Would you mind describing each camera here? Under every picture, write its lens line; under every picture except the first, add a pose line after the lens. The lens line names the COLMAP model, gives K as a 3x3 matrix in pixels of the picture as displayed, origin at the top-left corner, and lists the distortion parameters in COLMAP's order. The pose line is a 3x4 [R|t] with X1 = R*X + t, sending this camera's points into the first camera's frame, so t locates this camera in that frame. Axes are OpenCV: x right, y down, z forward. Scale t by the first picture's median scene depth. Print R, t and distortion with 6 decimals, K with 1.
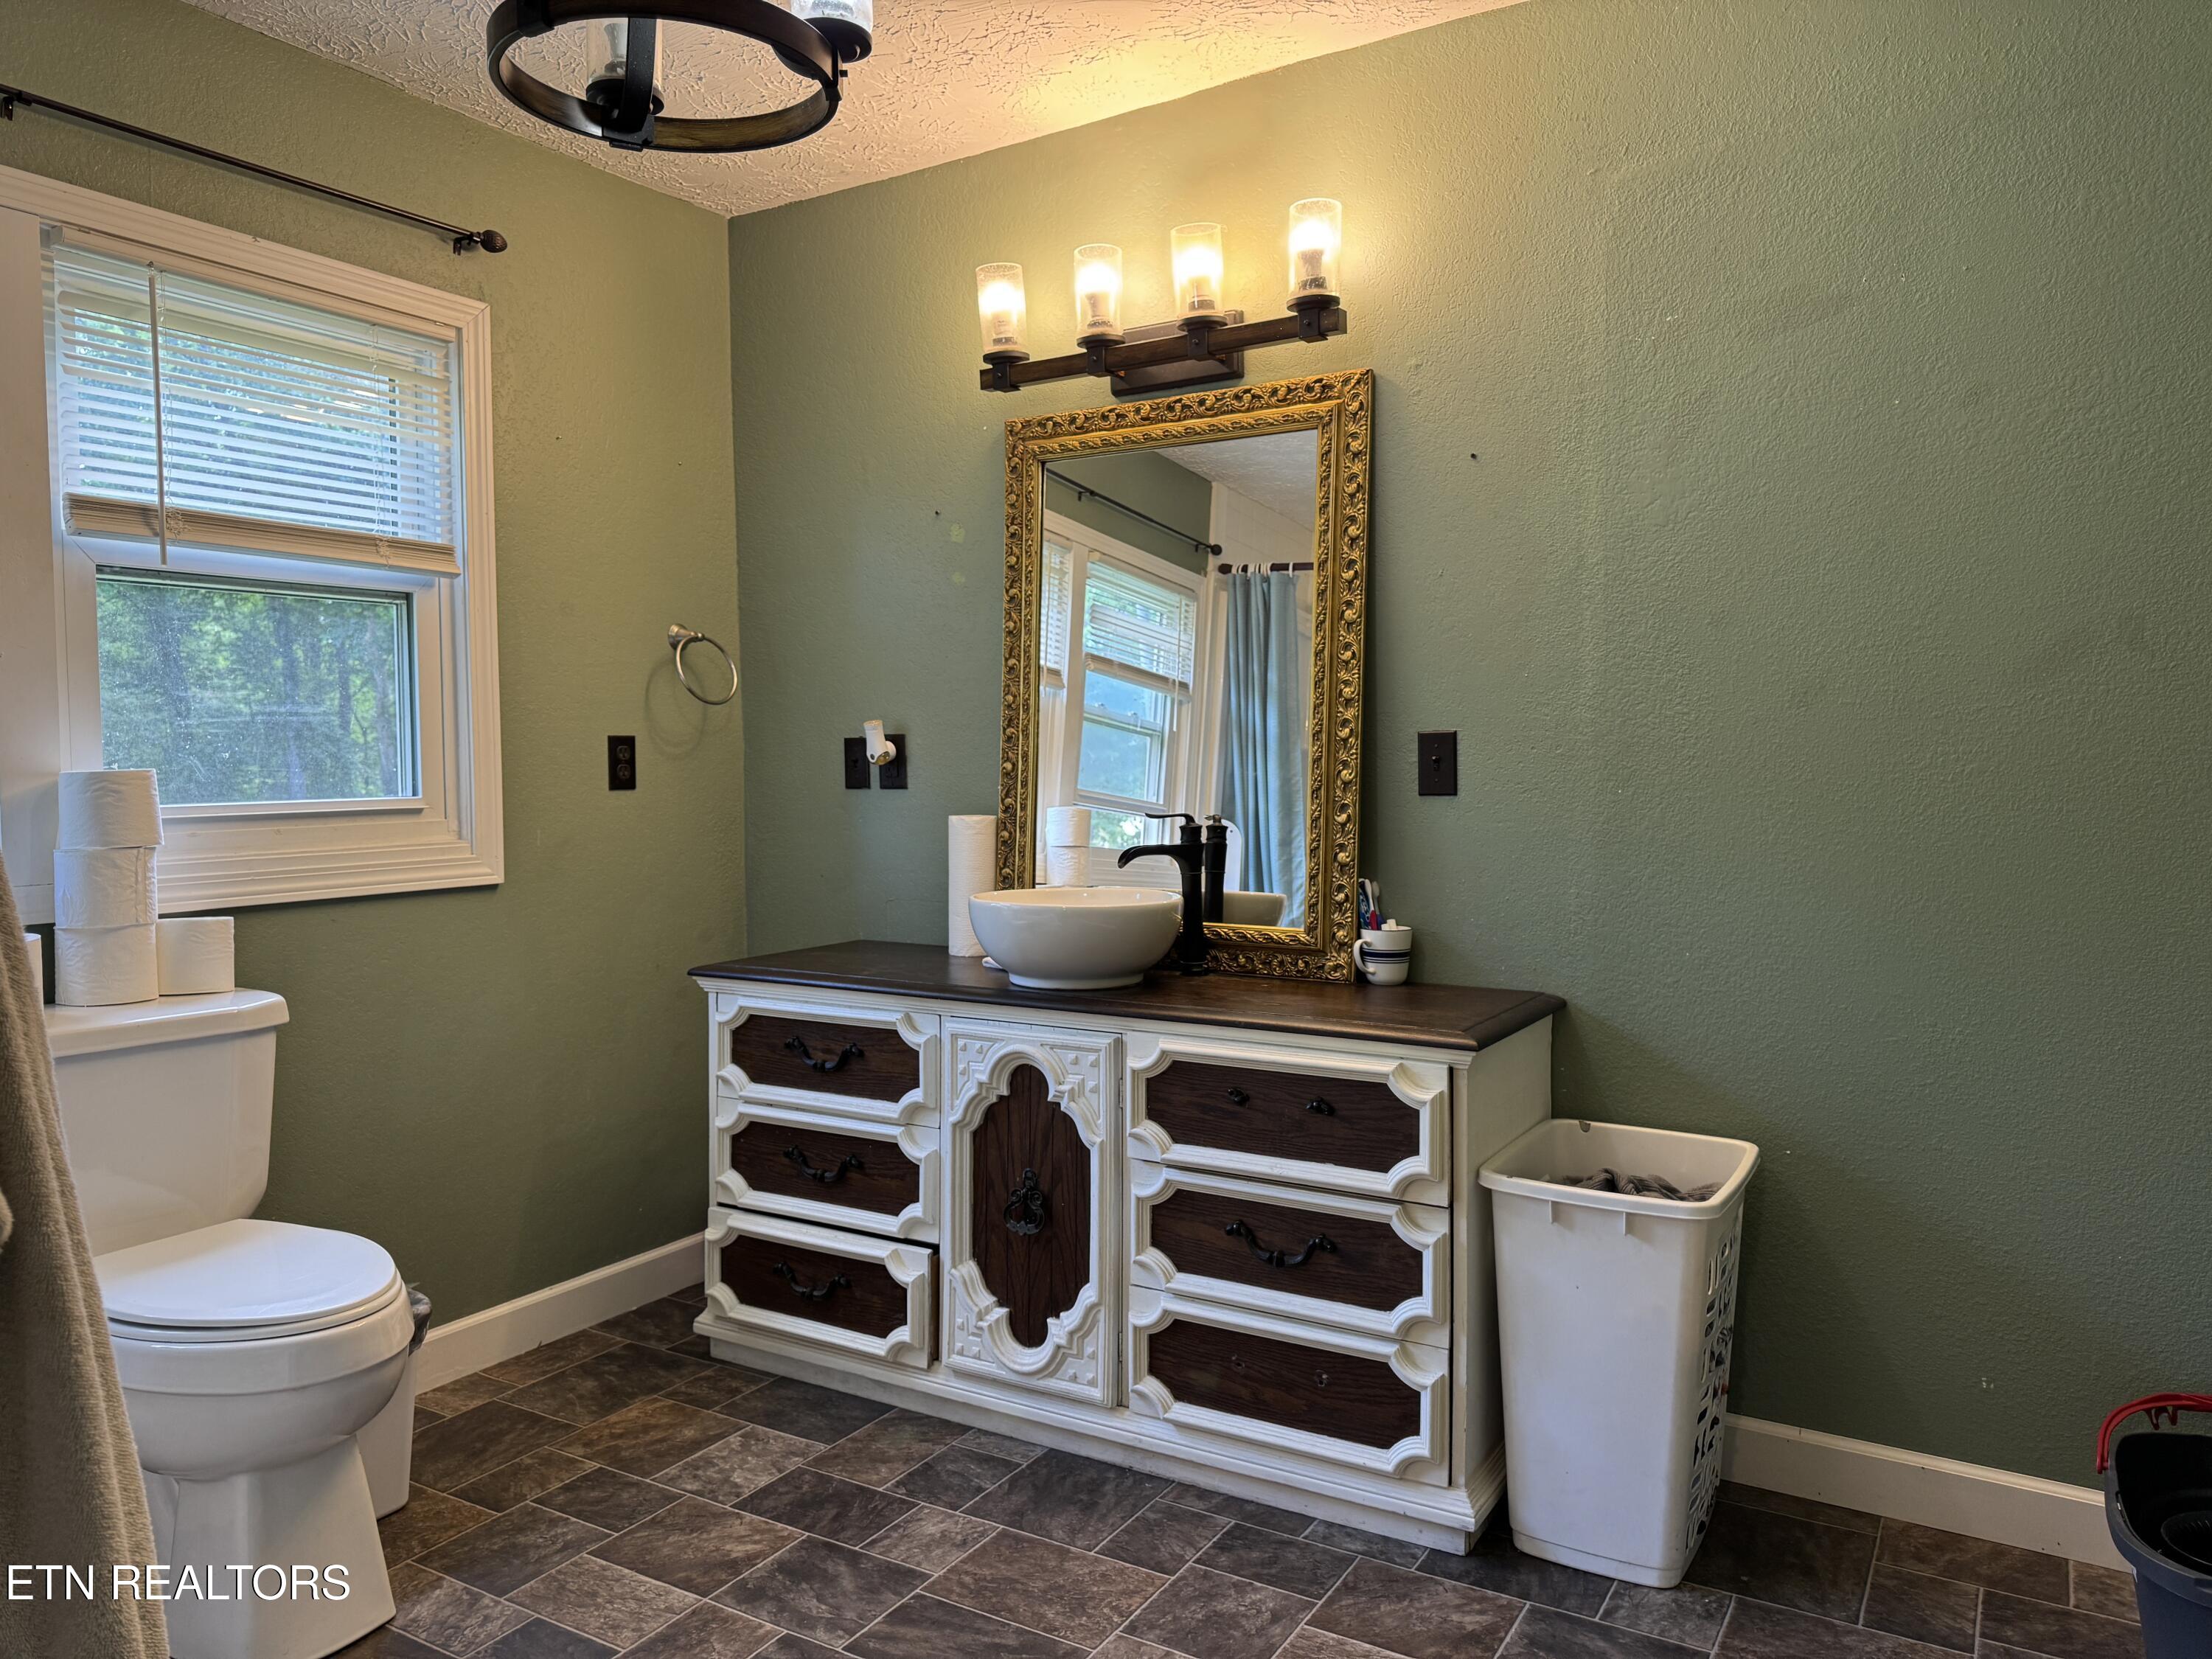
lens RADIAL K [[1558.2, 0, 1108.0], [0, 1558.2, 830.7], [0, 0, 1]] dist [0.049380, -0.038885]
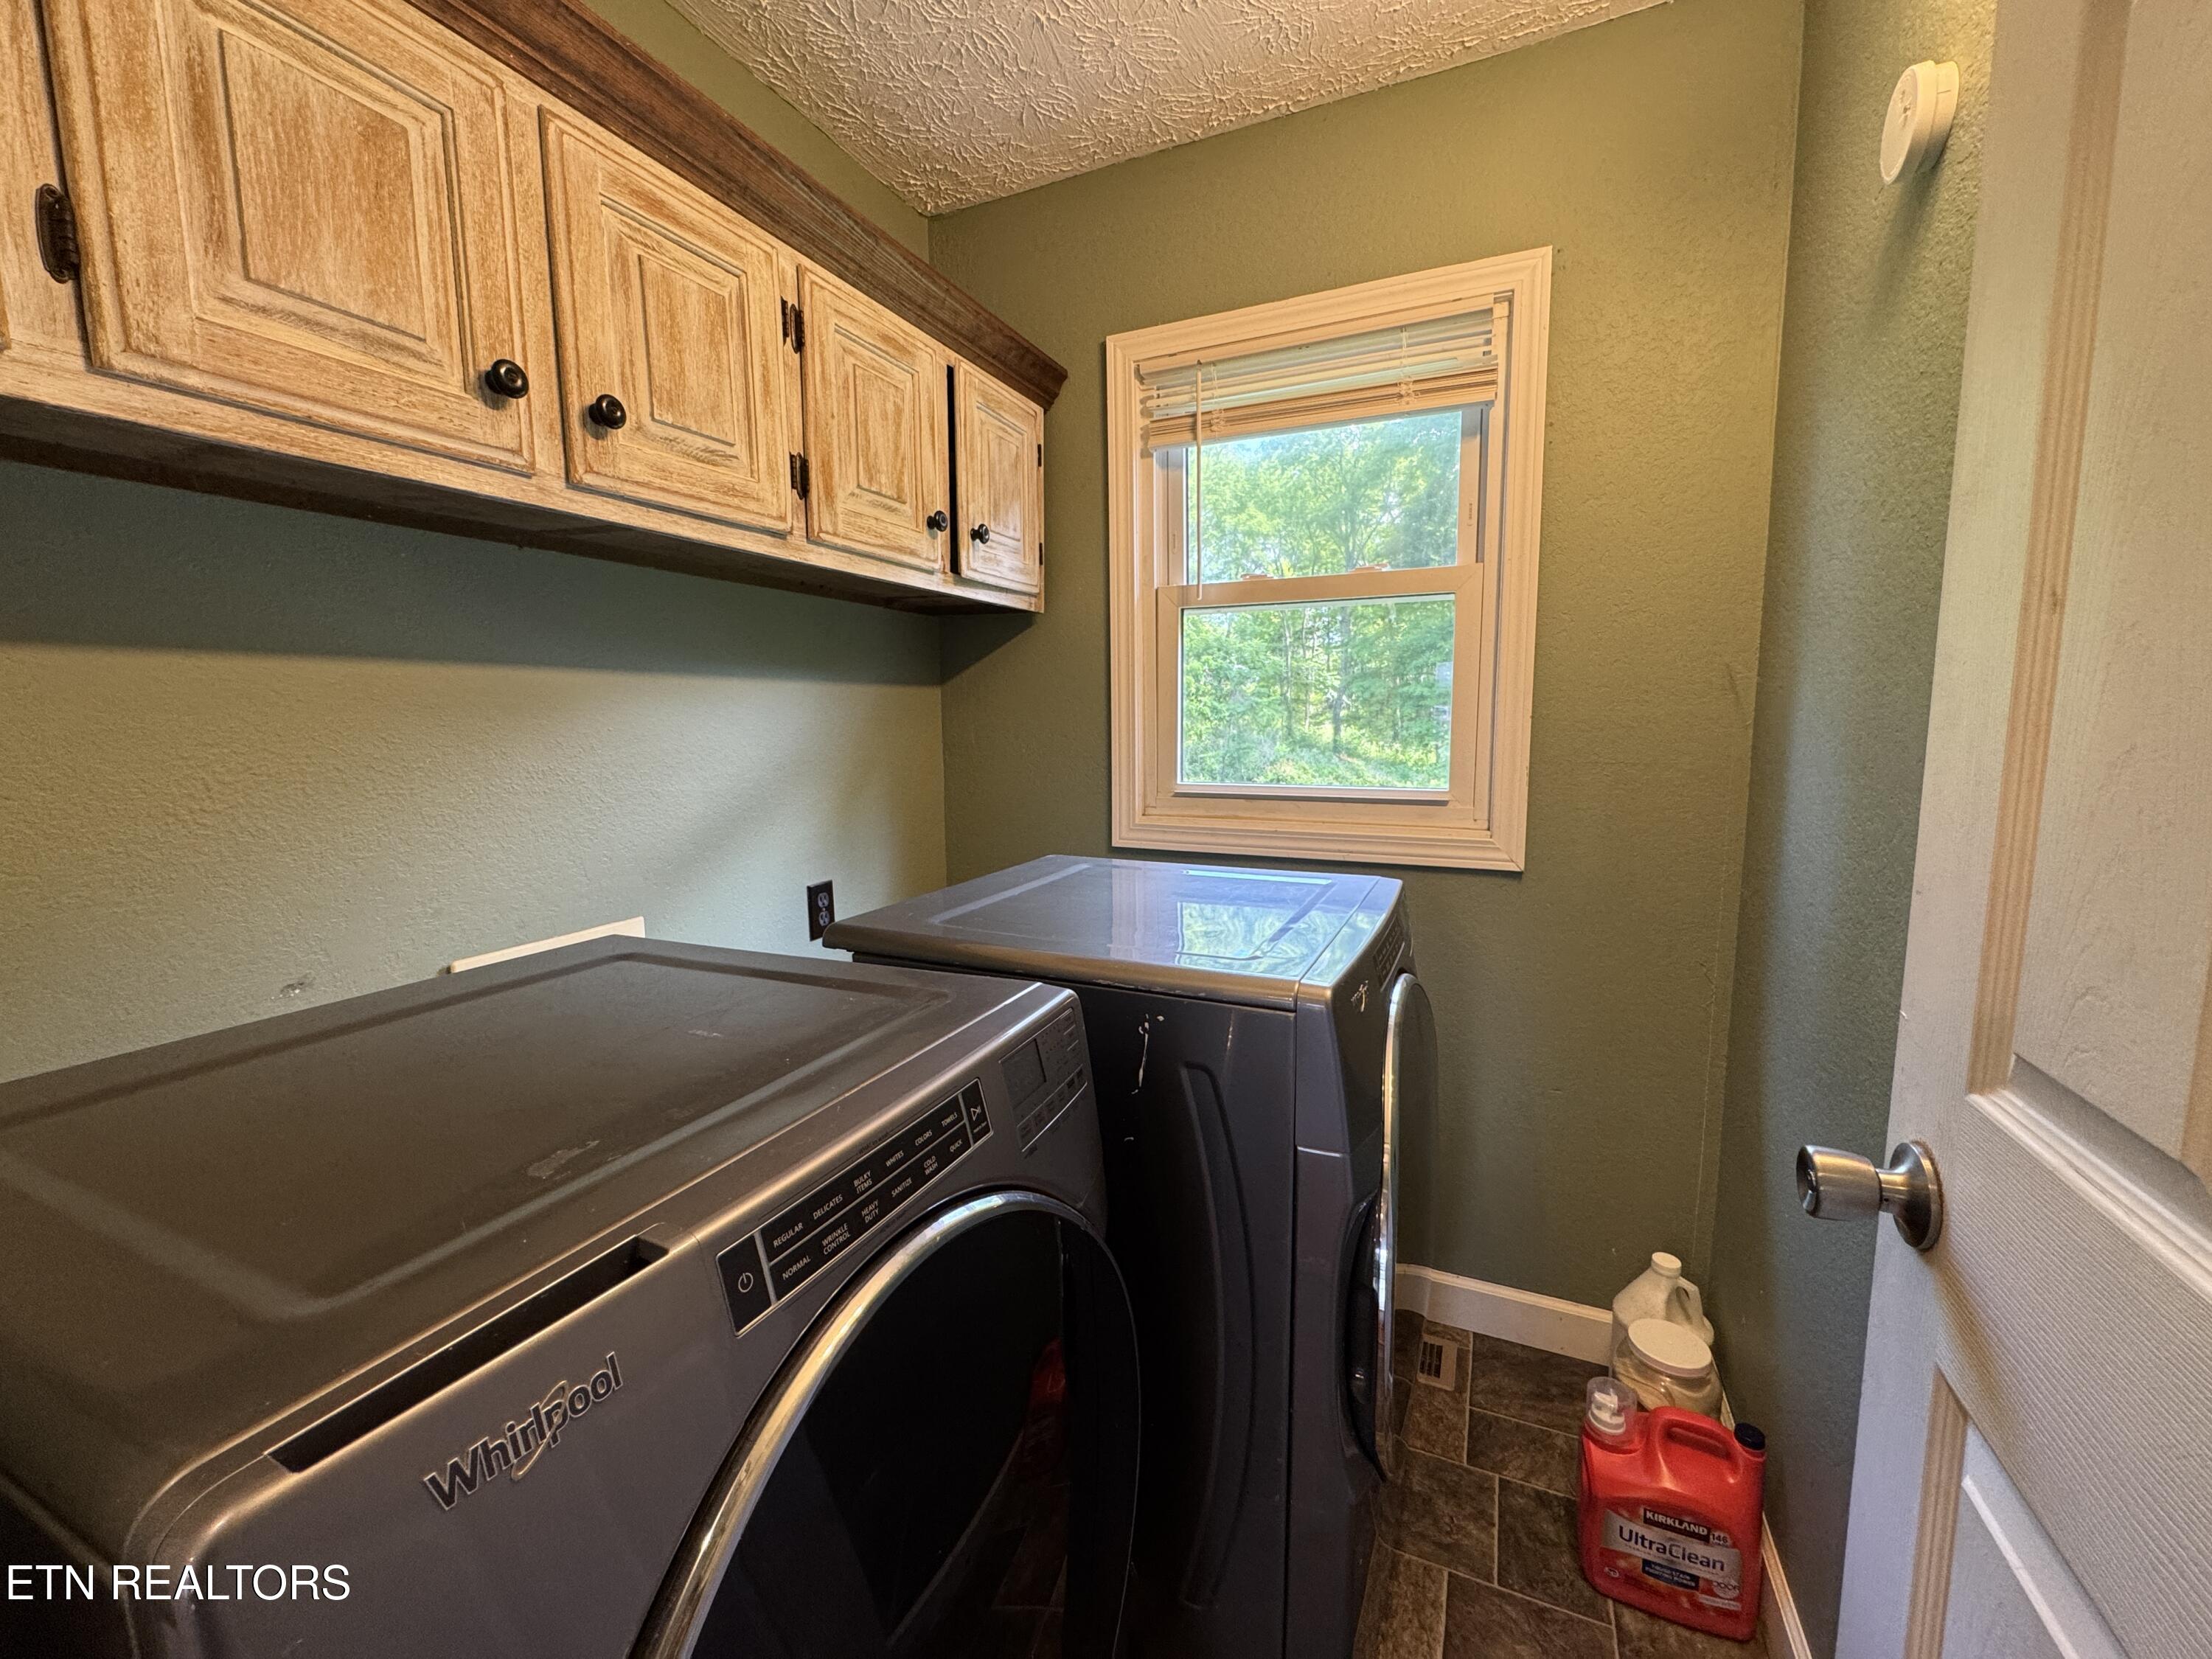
lens RADIAL K [[887.6, 0, 1108.8], [0, 887.6, 826.2], [0, 0, 1]] dist [0.000058, -0.000041]
pose [[0.123413, 0.117953, -0.985320, 0.120406], [-0.037392, 0.992758, 0.114160, -0.048147], [0.991651, 0.022754, 0.126930, 0.682747]]
